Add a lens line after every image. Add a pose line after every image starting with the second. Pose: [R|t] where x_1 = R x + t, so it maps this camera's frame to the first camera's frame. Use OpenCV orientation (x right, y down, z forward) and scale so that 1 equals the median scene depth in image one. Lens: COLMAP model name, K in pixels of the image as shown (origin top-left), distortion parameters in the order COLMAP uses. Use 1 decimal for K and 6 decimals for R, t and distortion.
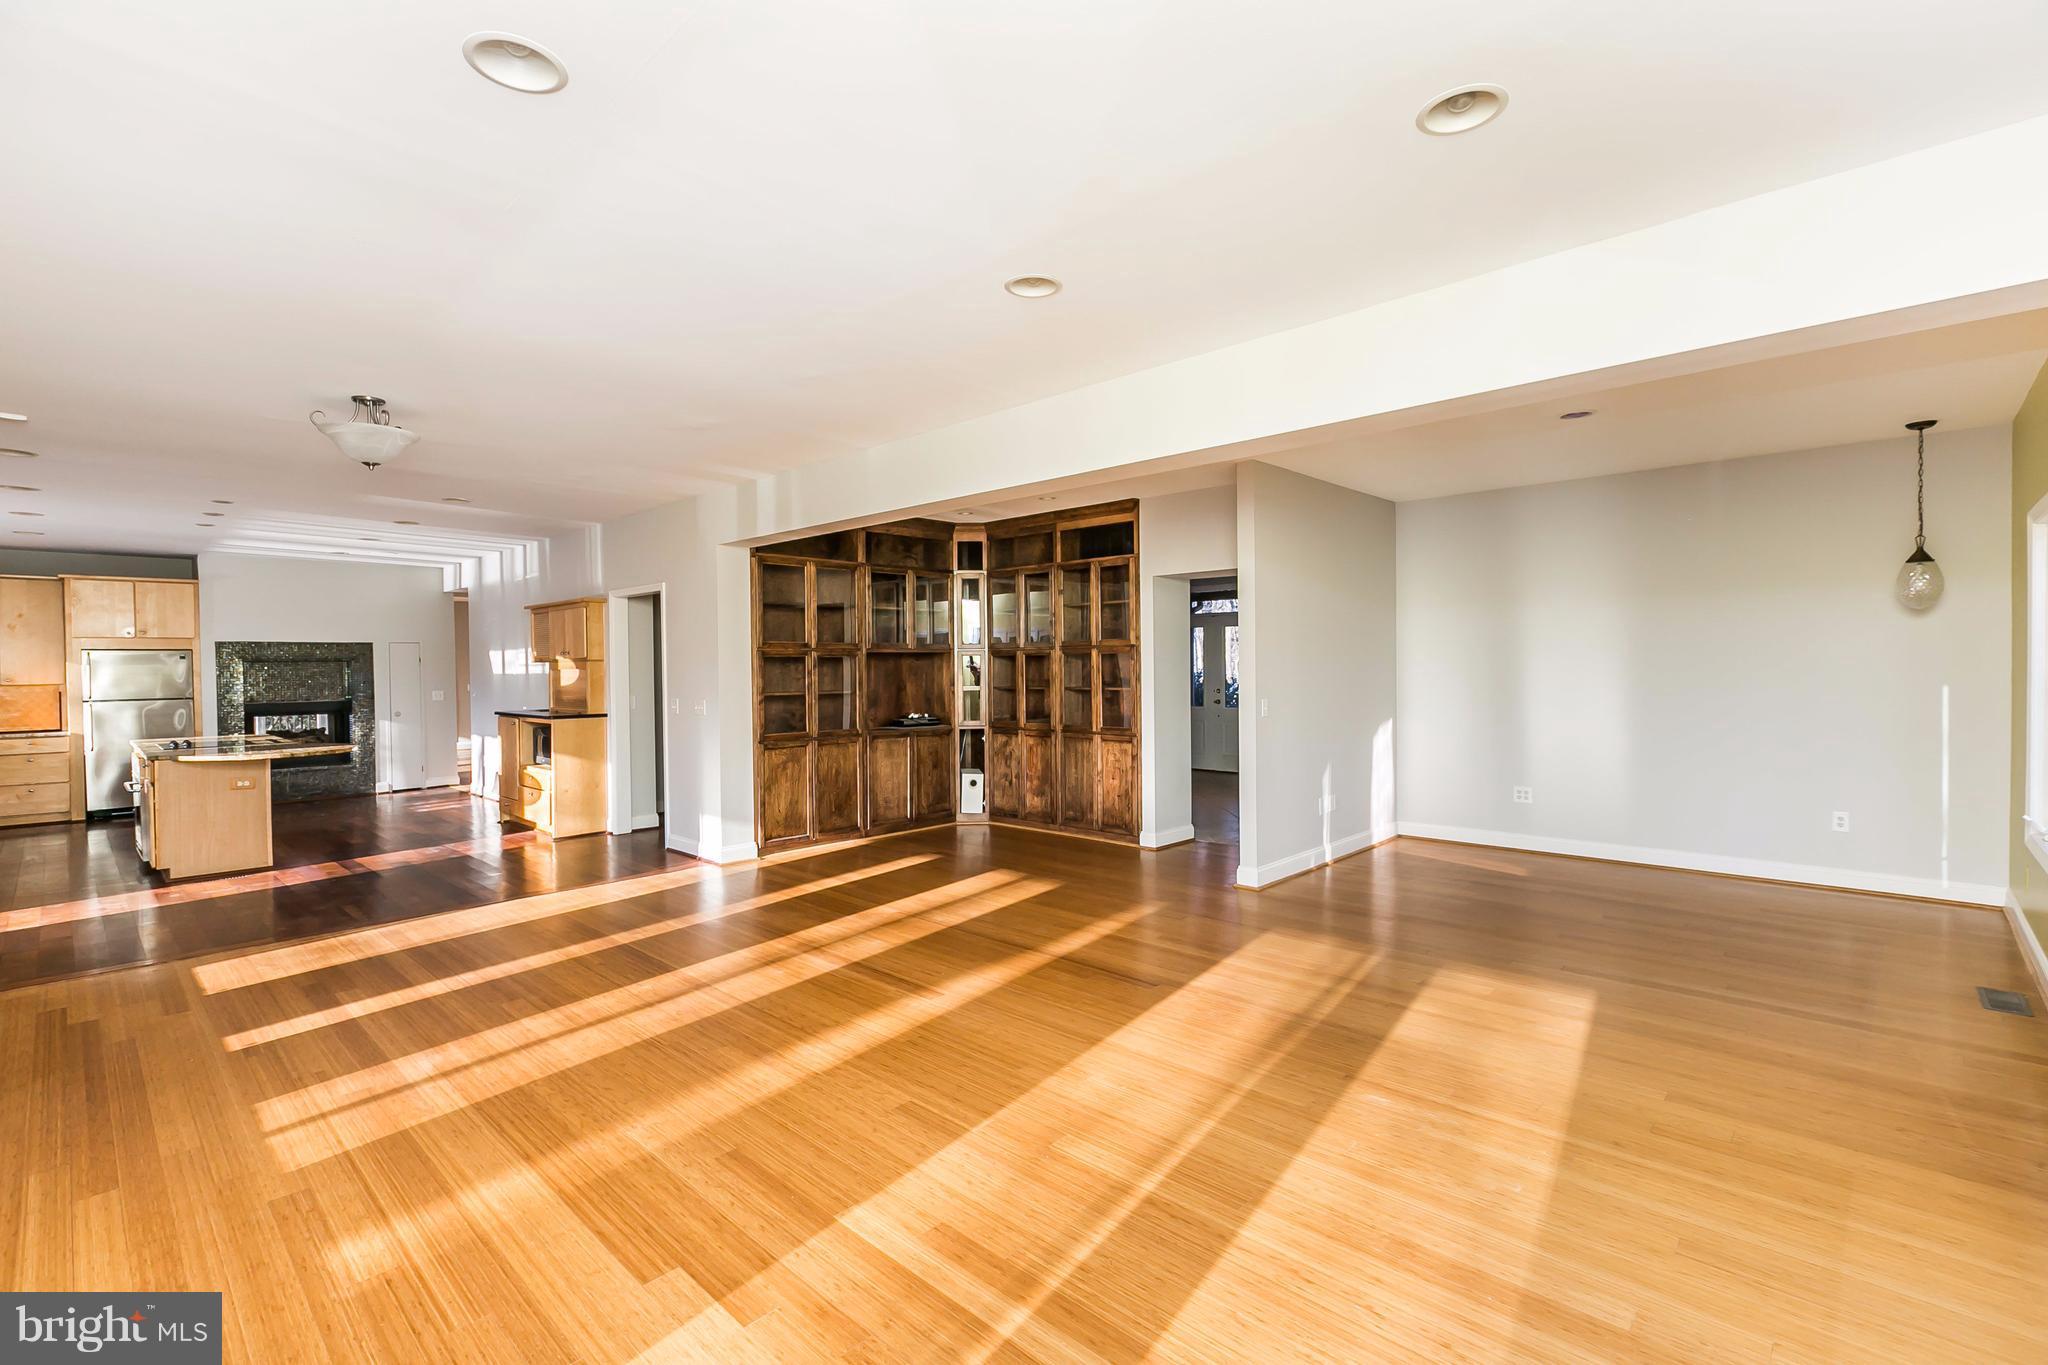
lens RADIAL K [[912.5, 0, 1026.7], [0, 912.5, 681.5], [0, 0, 1]] dist [0.004148, -0.000229]
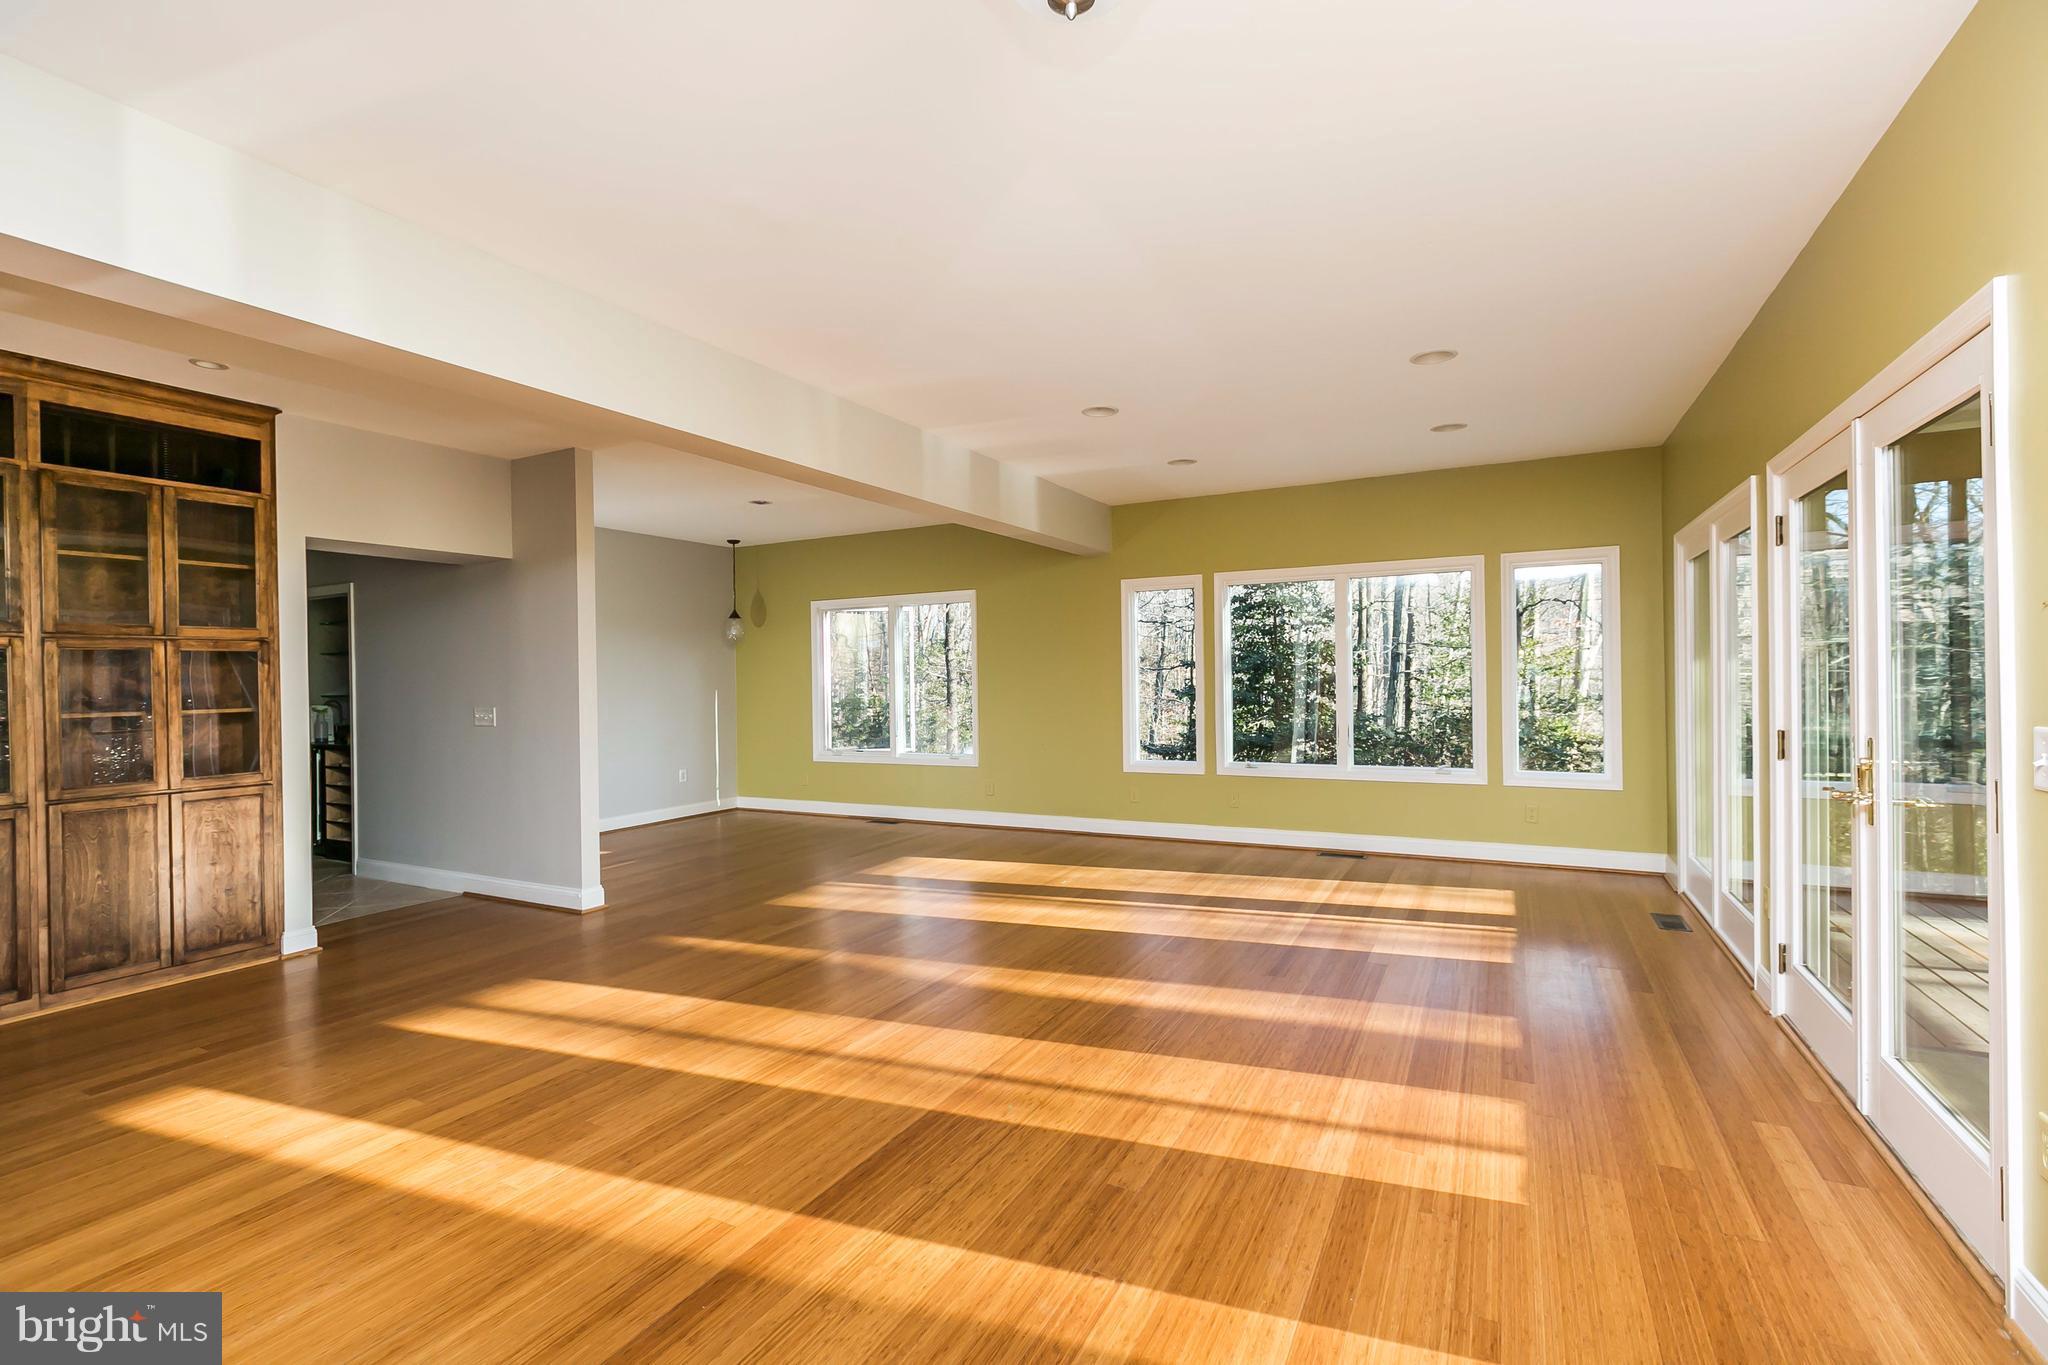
lens RADIAL K [[912.5, 0, 1009.8], [0, 912.5, 685.2], [0, 0, 1]] dist [0.004148, -0.000229]
pose [[-0.256839, 0.006207, 0.966434, -1.228785], [0.039157, 0.999225, 0.003989, 0.018465], [-0.965660, 0.038868, -0.256883, 1.323983]]
